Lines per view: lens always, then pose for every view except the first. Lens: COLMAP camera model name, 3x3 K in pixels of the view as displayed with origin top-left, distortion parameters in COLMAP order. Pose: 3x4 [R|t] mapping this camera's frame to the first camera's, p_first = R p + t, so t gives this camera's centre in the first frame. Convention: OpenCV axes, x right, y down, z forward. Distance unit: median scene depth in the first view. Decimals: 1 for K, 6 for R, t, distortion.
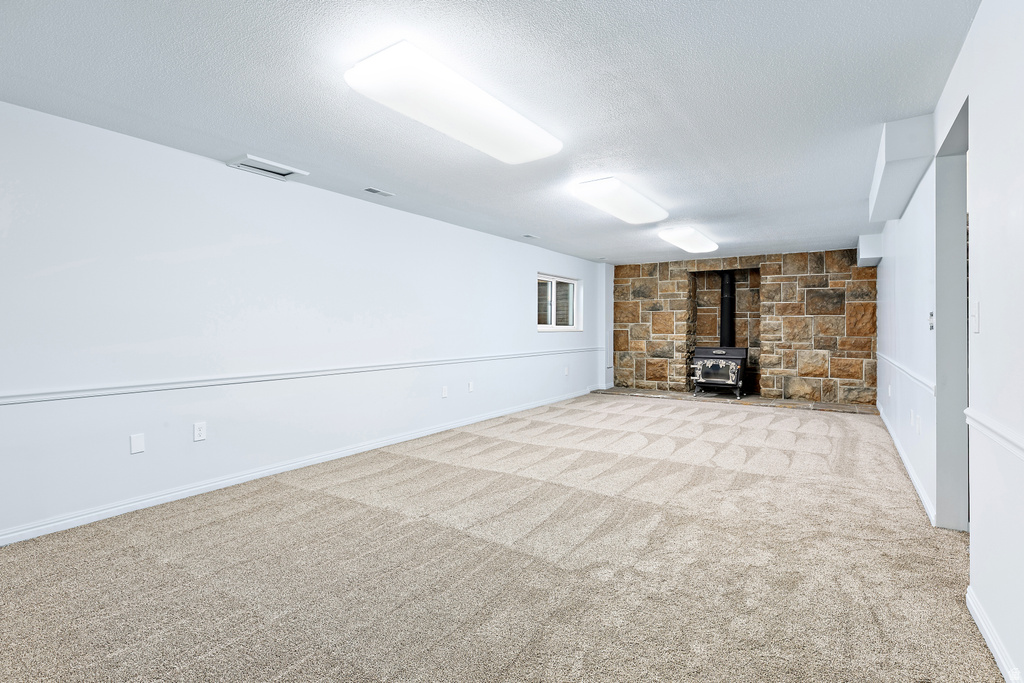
lens RADIAL K [[489.5, 0, 508.5], [0, 489.5, 322.3], [0, 0, 1]] dist [0.016065, 0.000006]
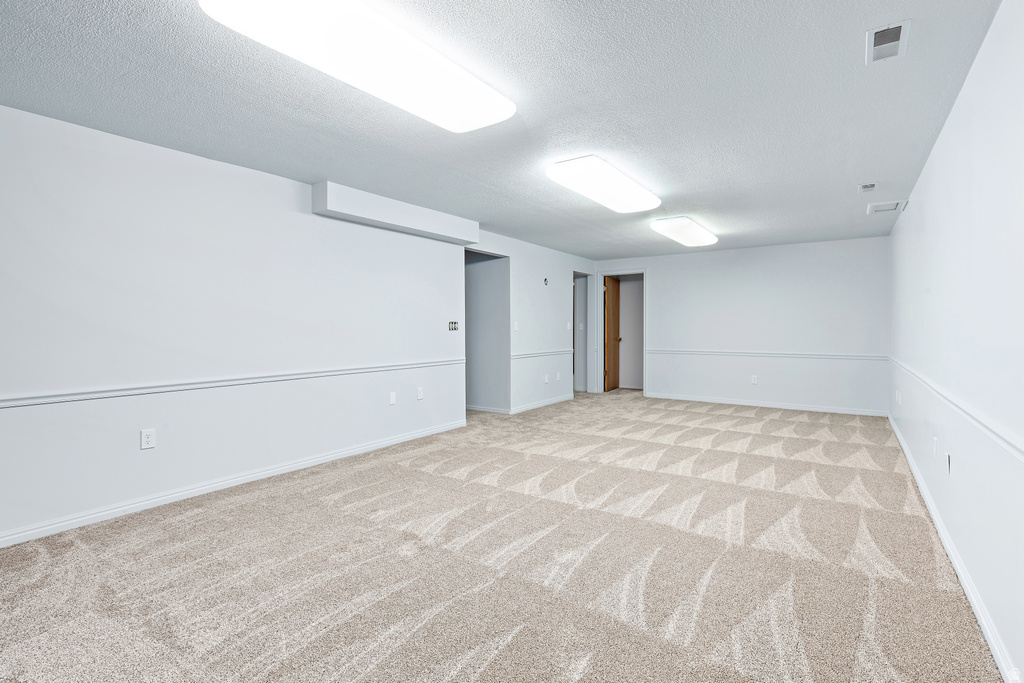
lens RADIAL K [[474.7, 0, 521.2], [0, 474.7, 332.7], [0, 0, 1]] dist [-0.002888, -0.000533]
pose [[0.999917, -0.011294, -0.006147, 0.063912], [0.011452, 0.999591, 0.026210, 0.000902], [0.005849, -0.026279, 0.999638, 0.094732]]
